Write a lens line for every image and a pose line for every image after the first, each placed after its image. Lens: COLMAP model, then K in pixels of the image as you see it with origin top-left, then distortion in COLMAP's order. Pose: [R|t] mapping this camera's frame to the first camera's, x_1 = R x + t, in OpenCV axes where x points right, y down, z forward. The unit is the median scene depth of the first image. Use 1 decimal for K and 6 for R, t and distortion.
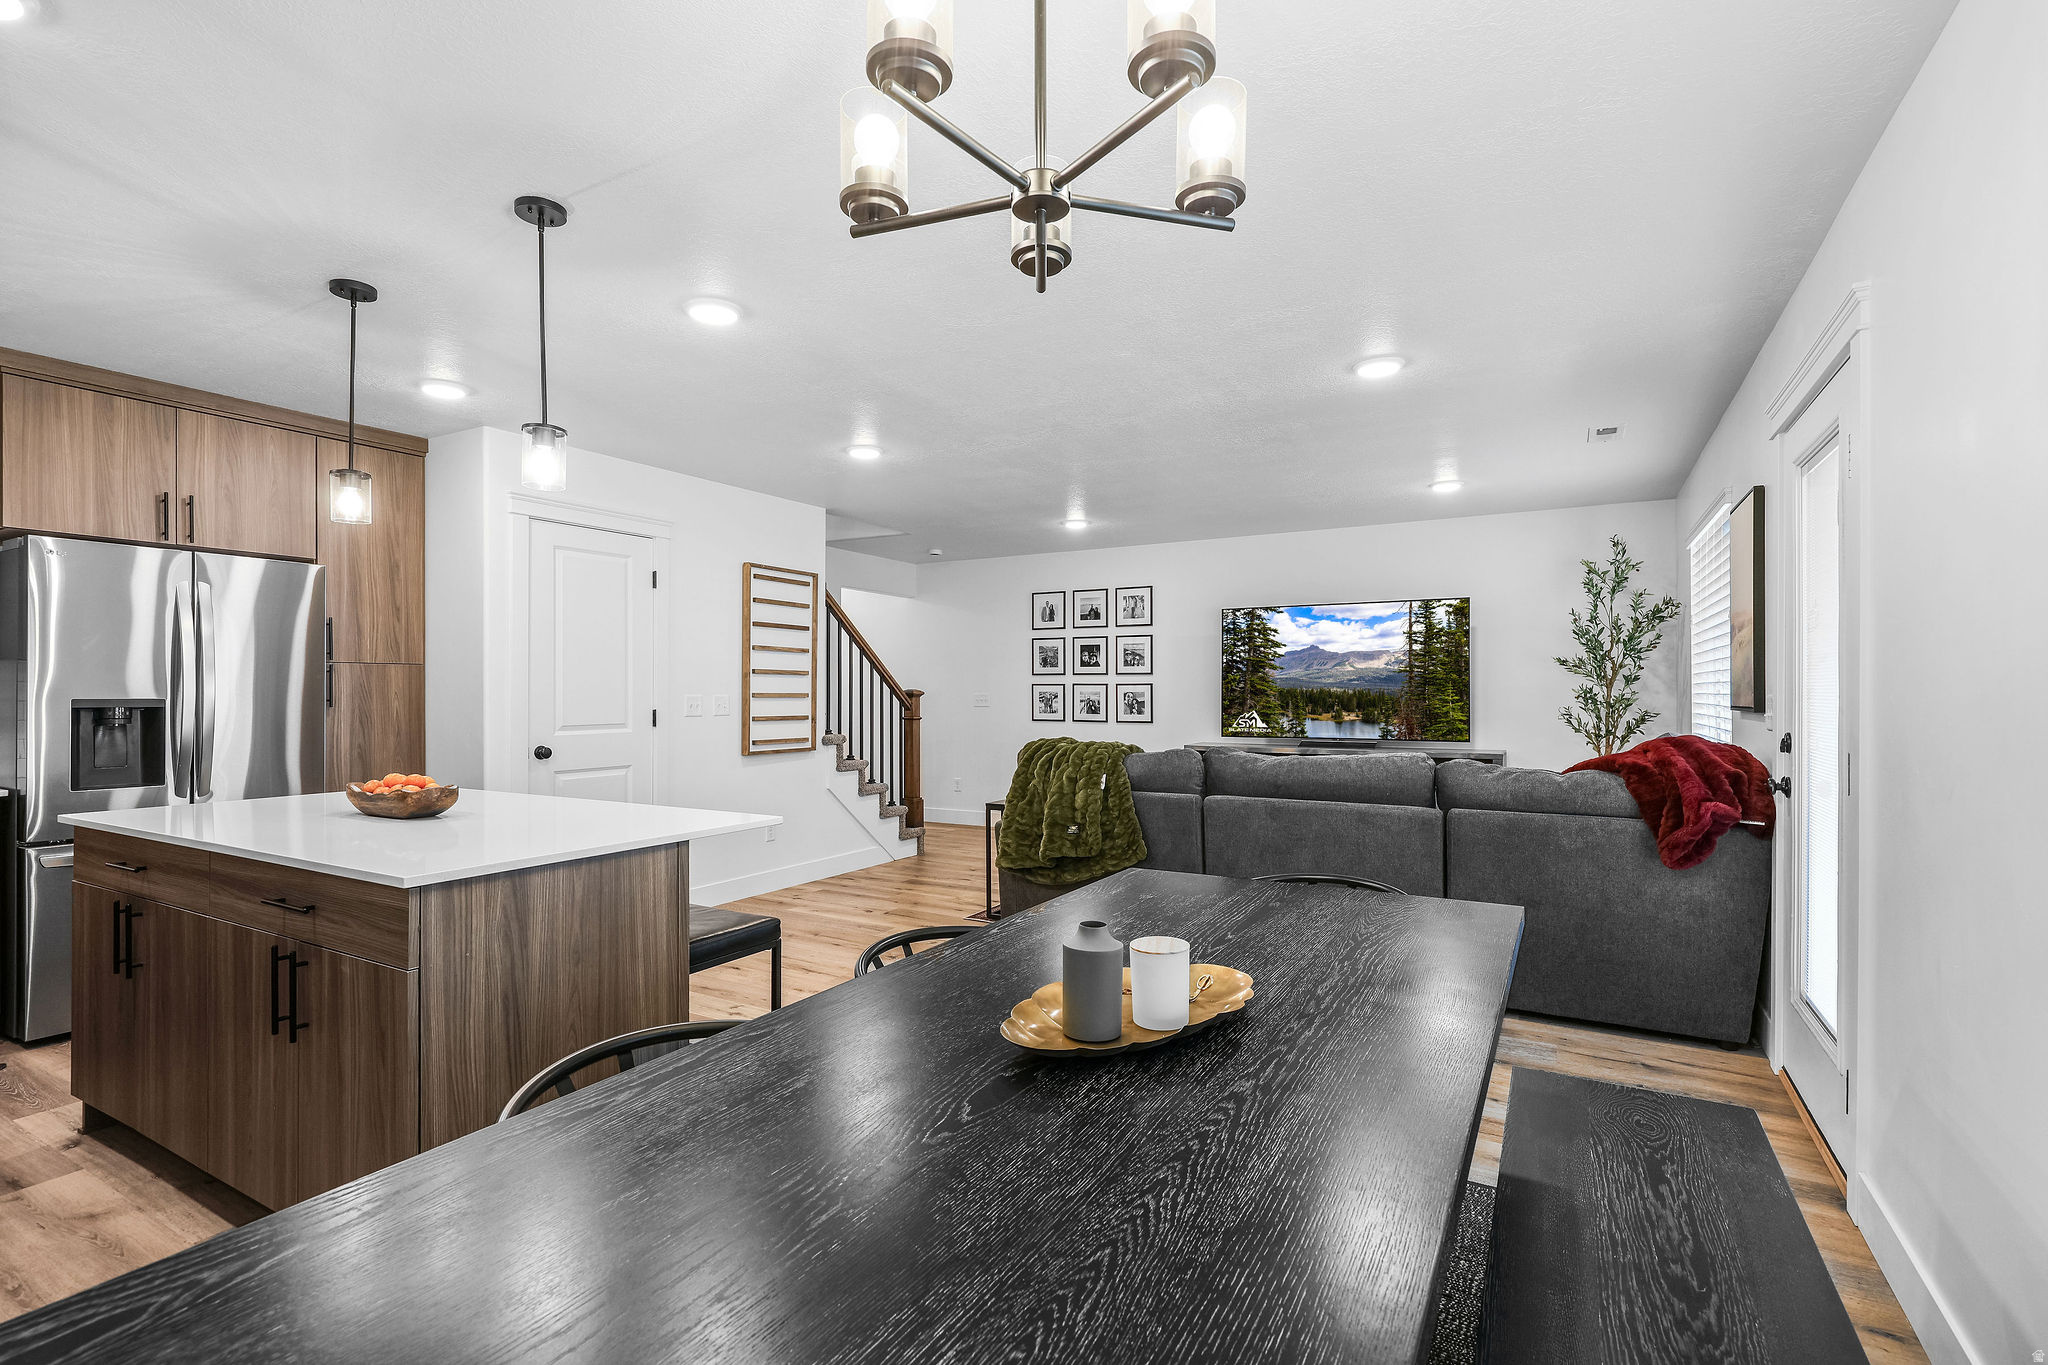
lens RADIAL K [[954.0, 0, 1017.2], [0, 954.0, 688.2], [0, 0, 1]] dist [0.003206, -0.000631]
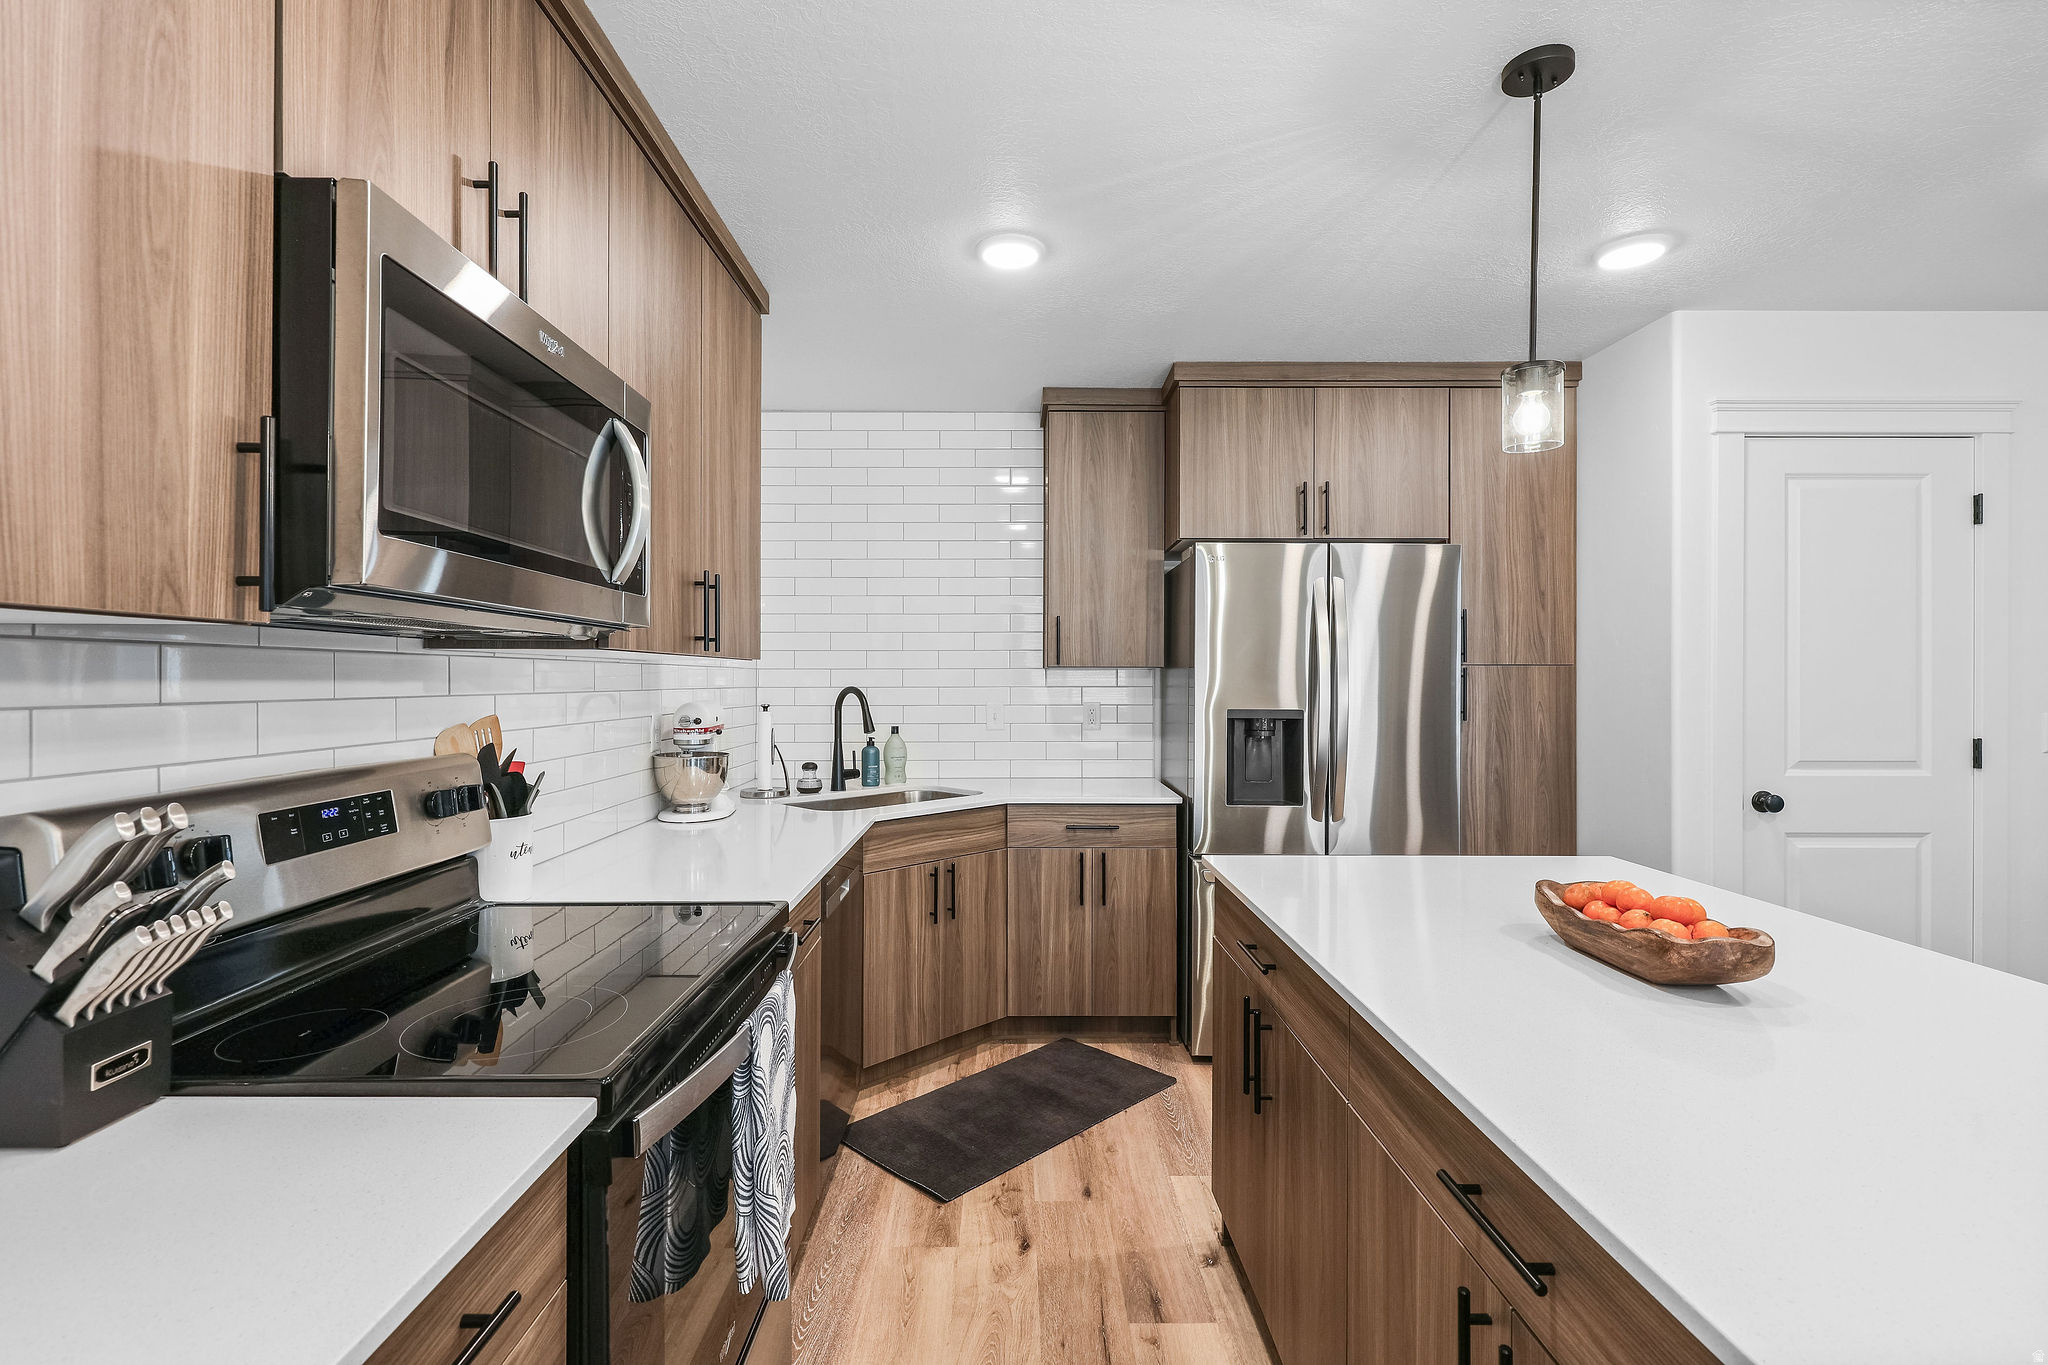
lens RADIAL K [[926.2, 0, 1013.7], [0, 926.2, 677.8], [0, 0, 1]] dist [0.002571, -0.000882]
pose [[0.506961, 0.000440, -0.861969, -0.266650], [-0.001667, 0.999998, -0.000470, -0.017157], [0.861967, 0.001675, 0.506961, 0.309745]]
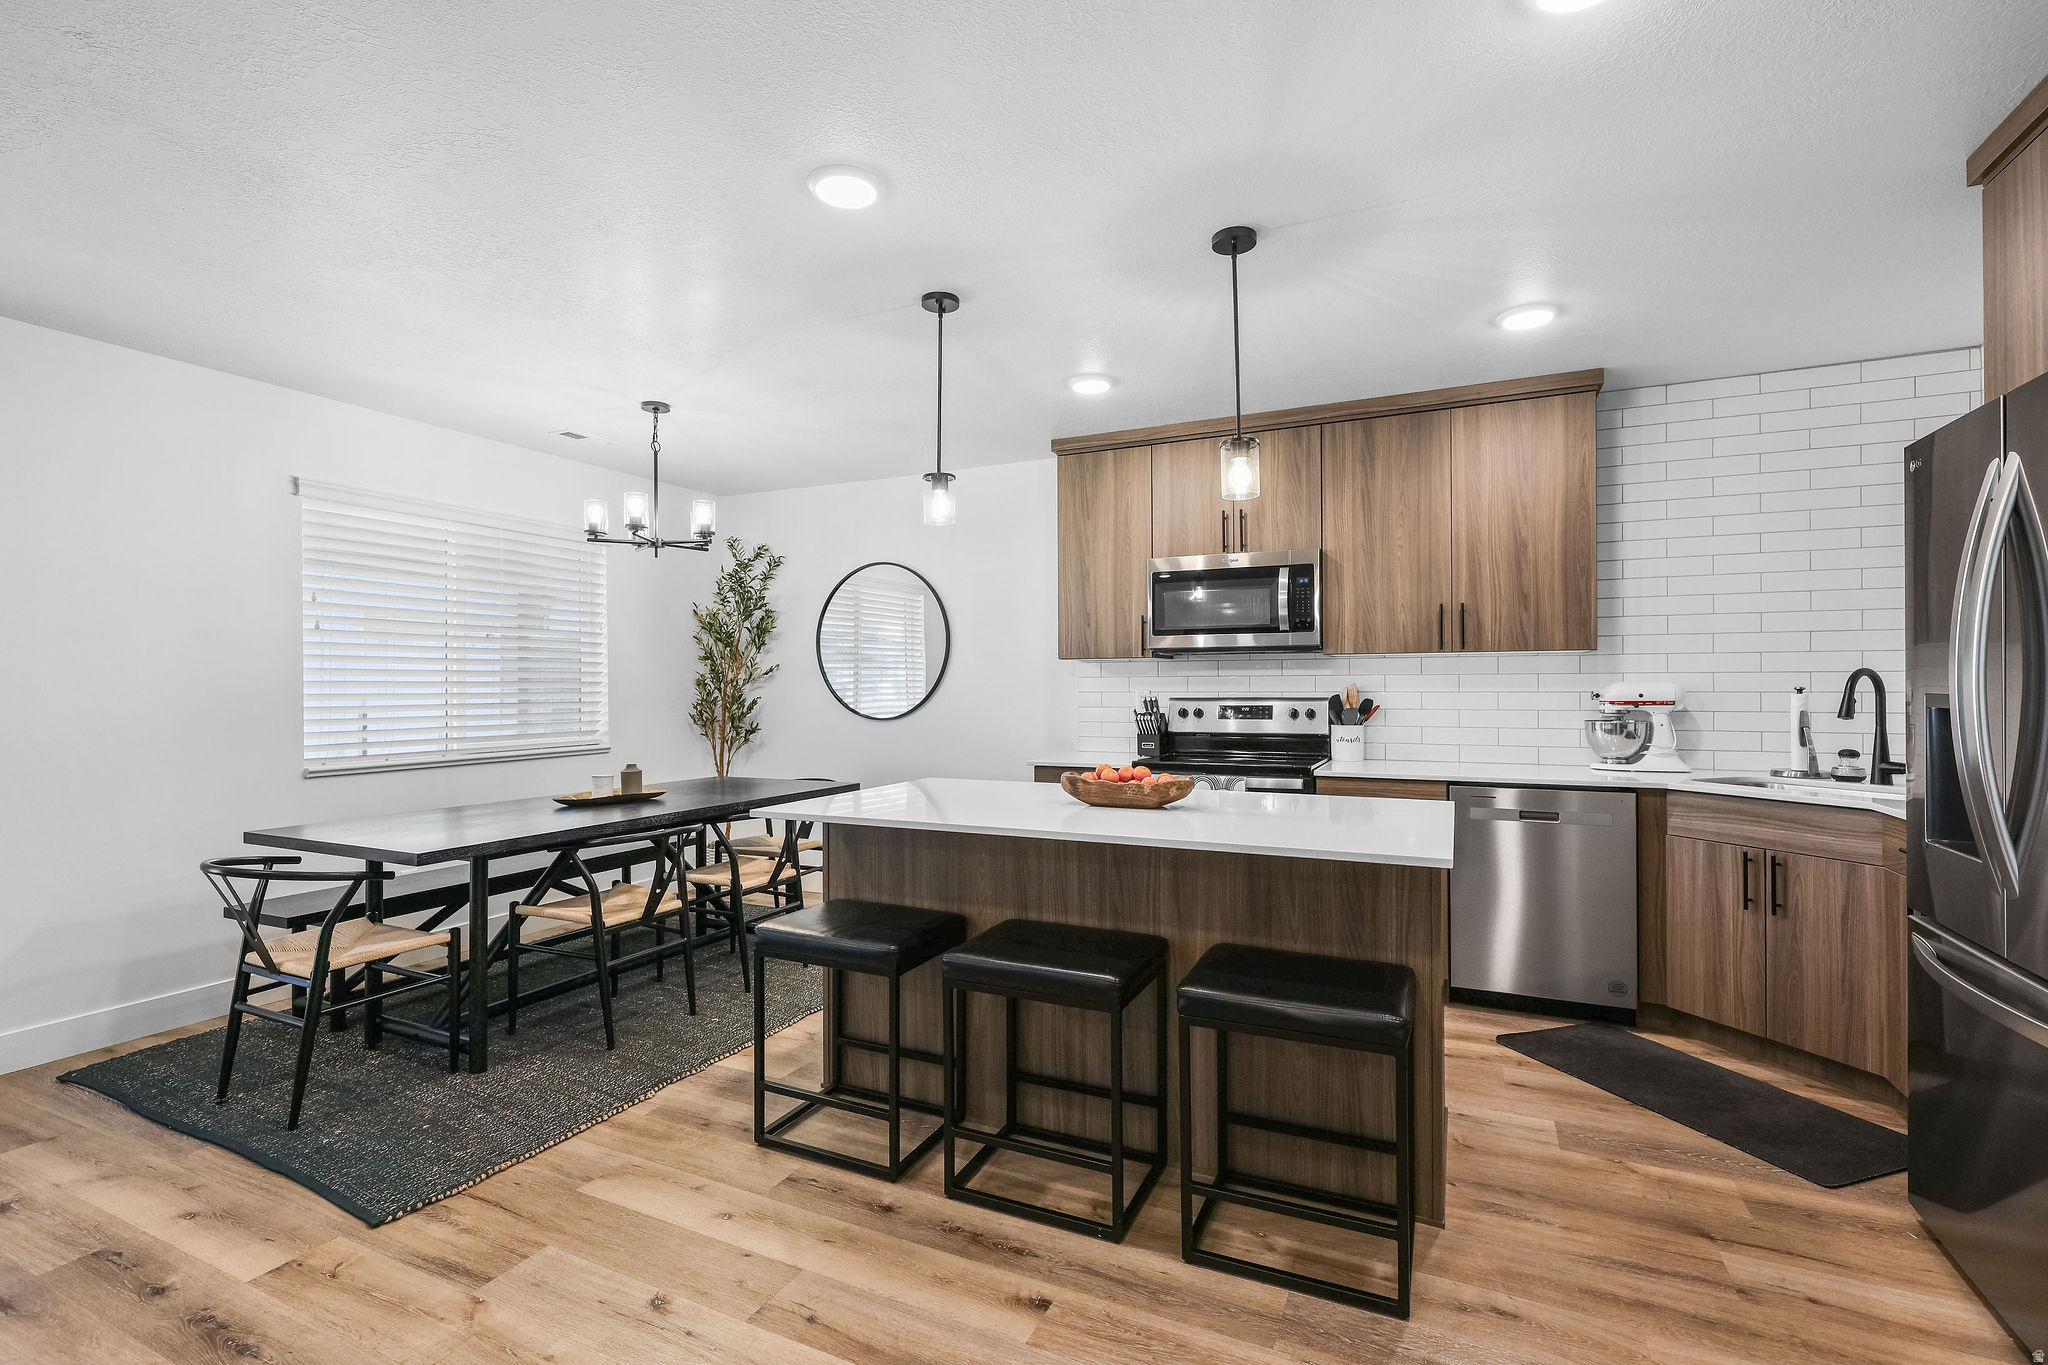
lens RADIAL K [[926.2, 0, 1013.0], [0, 926.2, 682.6], [0, 0, 1]] dist [0.002571, -0.000882]
pose [[-0.996652, 0.004313, -0.081650, -0.311549], [0.004676, 0.999980, -0.004251, 0.004350], [0.081630, -0.004619, -0.996652, 1.403155]]
